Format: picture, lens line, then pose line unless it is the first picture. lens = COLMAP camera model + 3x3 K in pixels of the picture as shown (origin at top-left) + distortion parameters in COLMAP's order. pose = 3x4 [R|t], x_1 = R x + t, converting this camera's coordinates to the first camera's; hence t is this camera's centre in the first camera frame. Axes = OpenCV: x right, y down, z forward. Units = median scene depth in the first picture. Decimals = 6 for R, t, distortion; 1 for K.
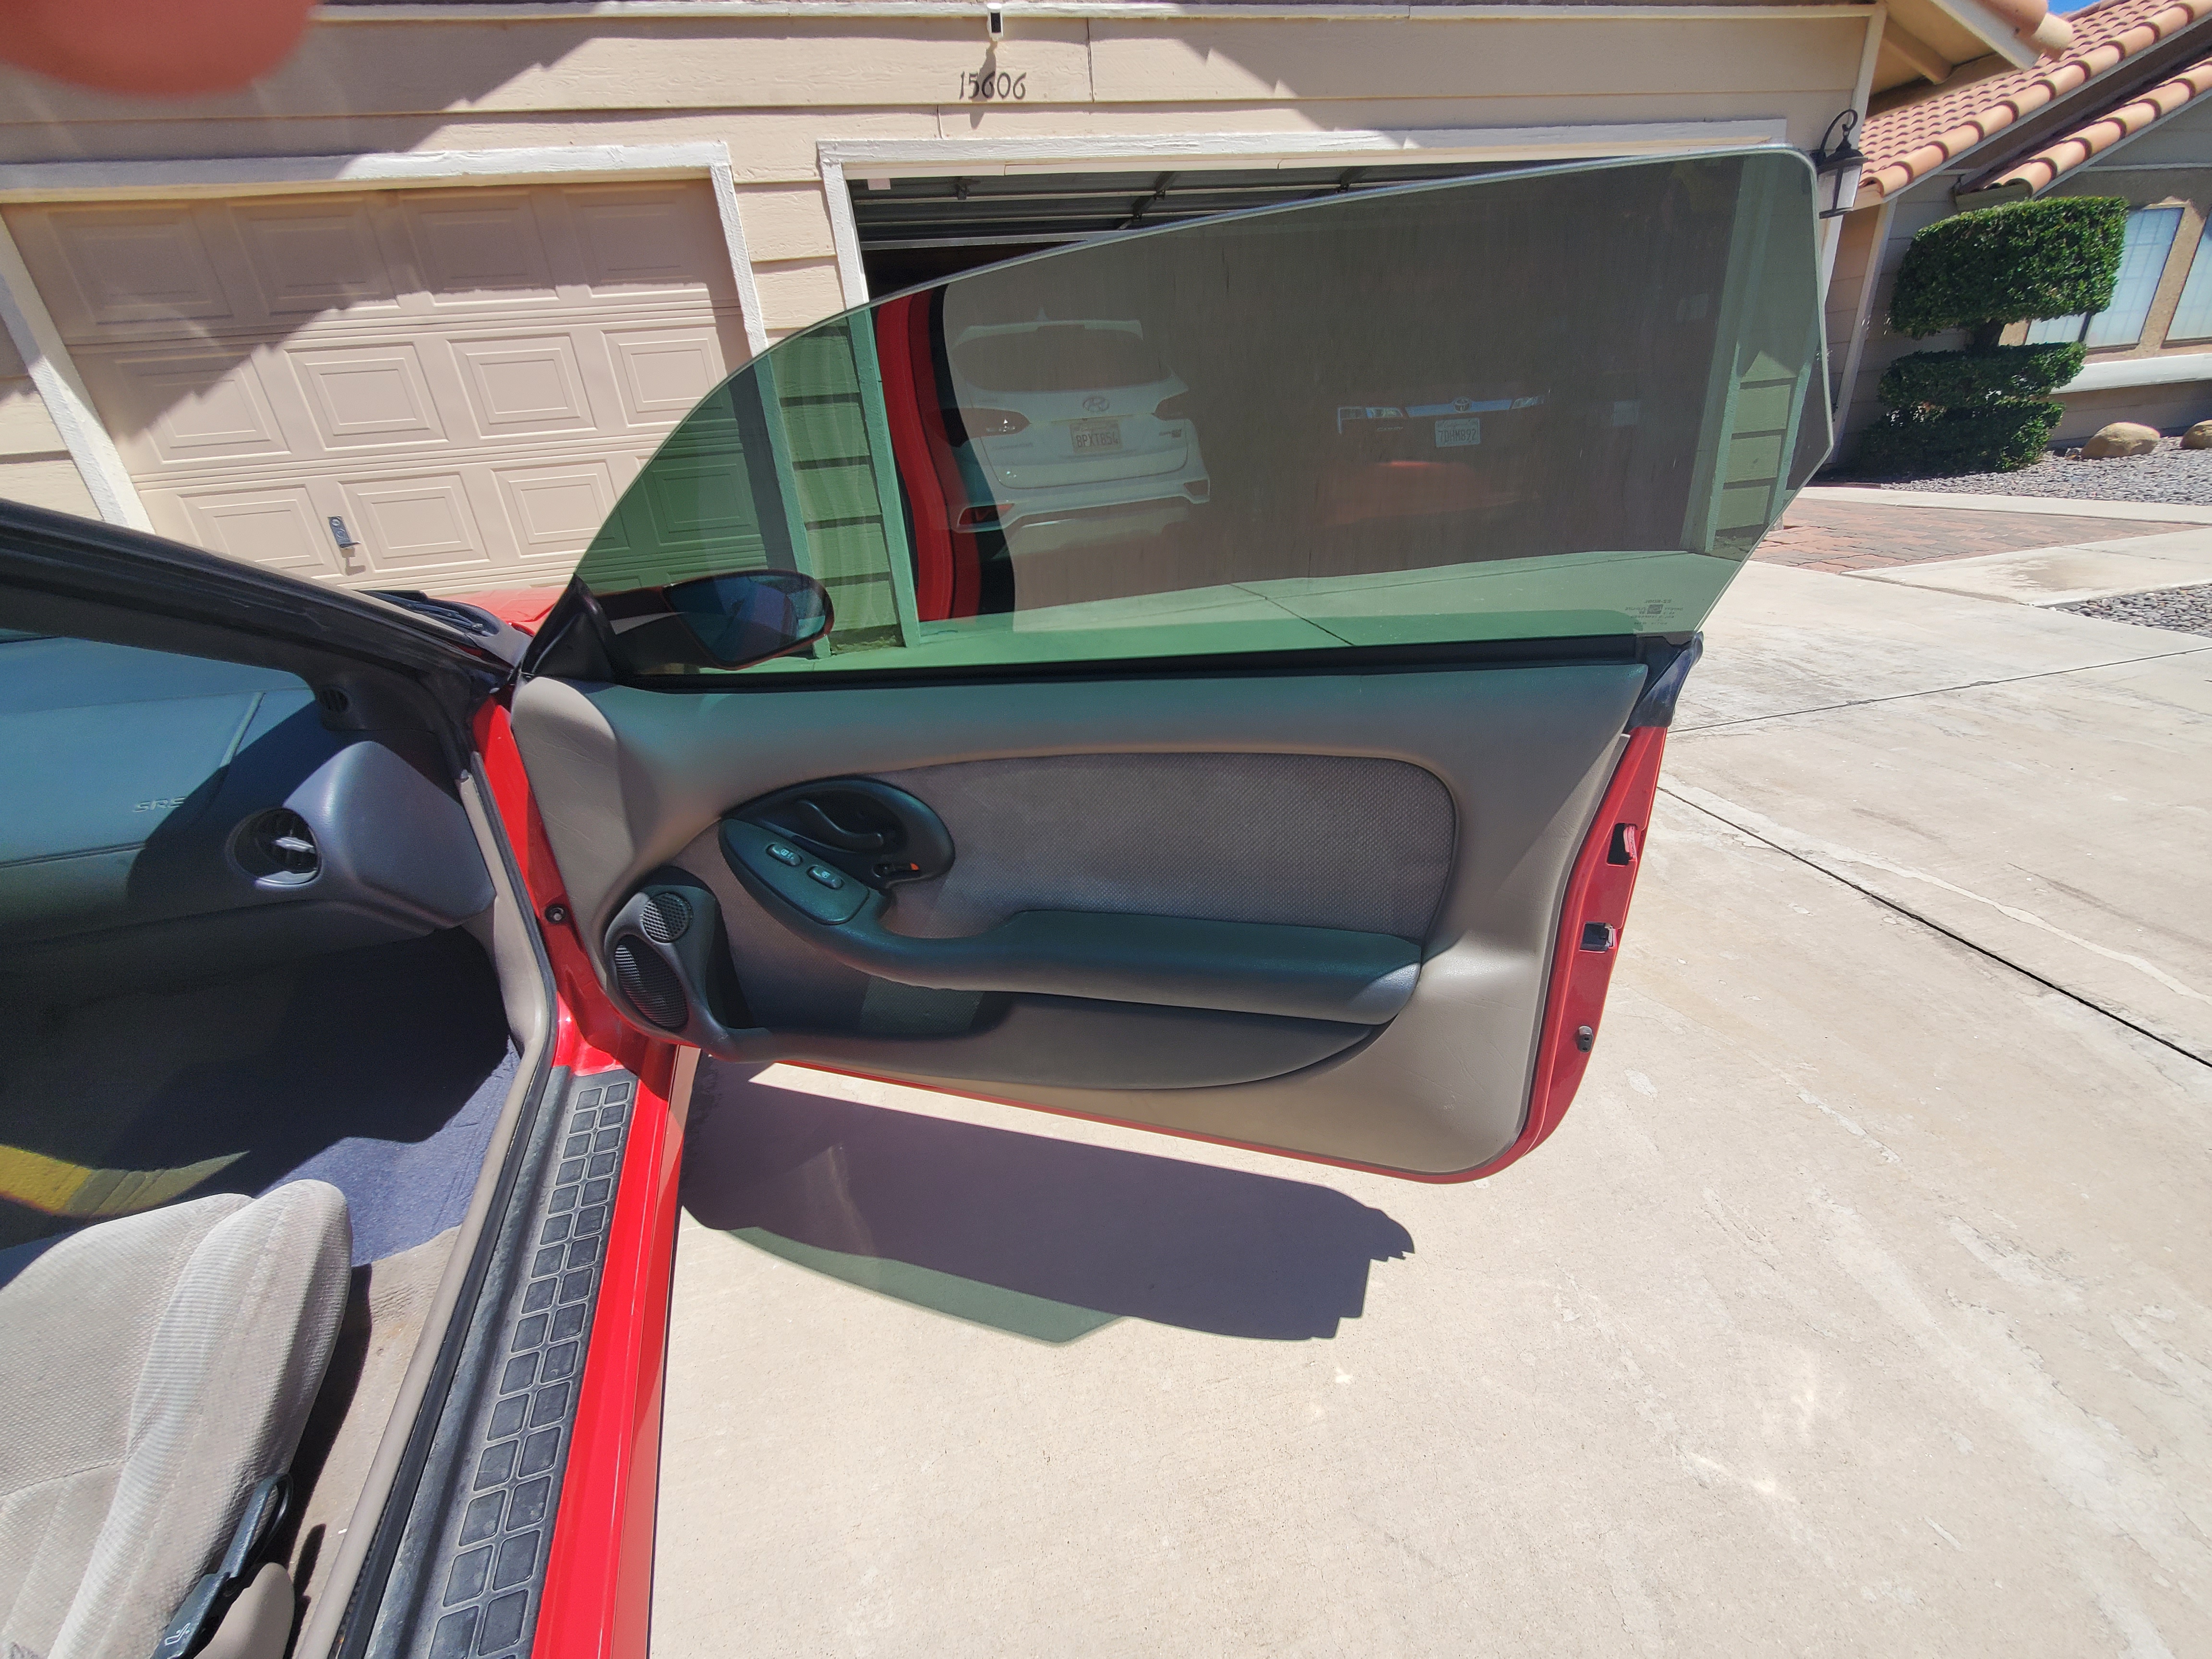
lens RADIAL K [[877.0, 0, 1106.0], [0, 877.0, 829.5], [0, 0, 1]] dist [0.016405, -0.004128]
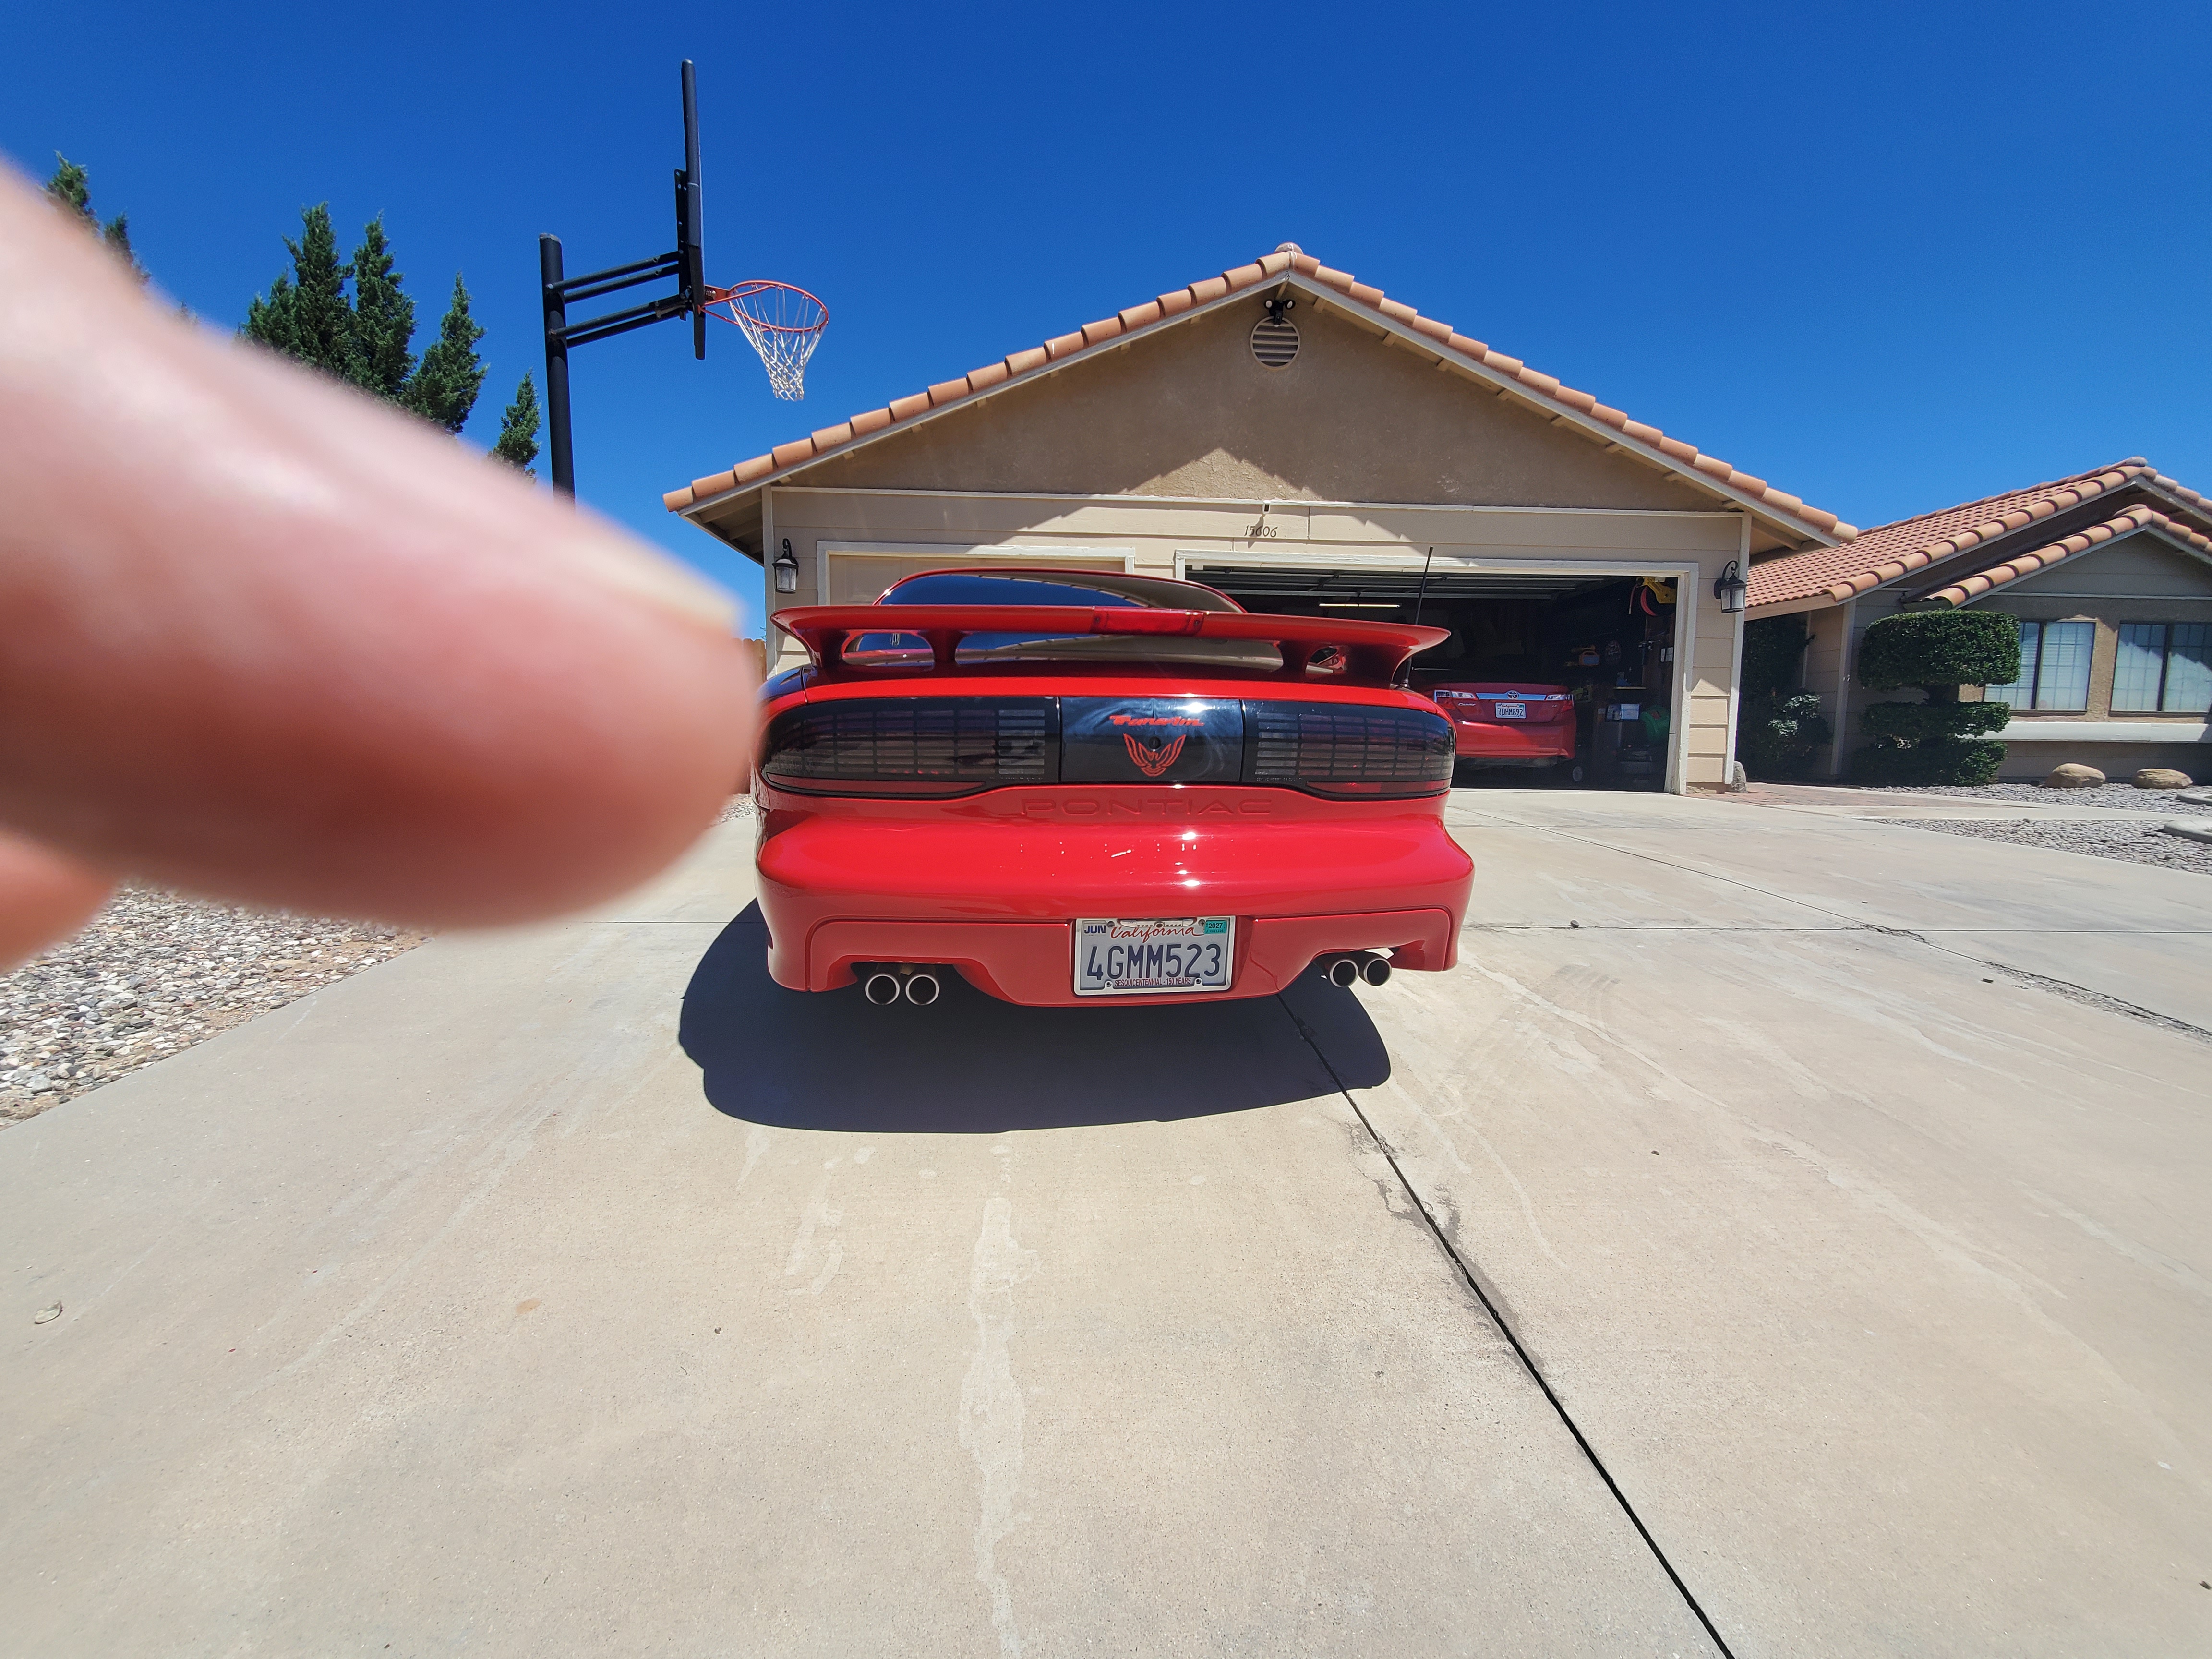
lens RADIAL K [[877.0, 0, 1106.0], [0, 877.0, 829.5], [0, 0, 1]] dist [0.016405, -0.004128]
pose [[0.983861, 0.103663, -0.145847, -0.055359], [-0.143228, 0.944807, -0.294661, 0.248353], [0.107252, 0.310795, 0.944406, -0.394916]]
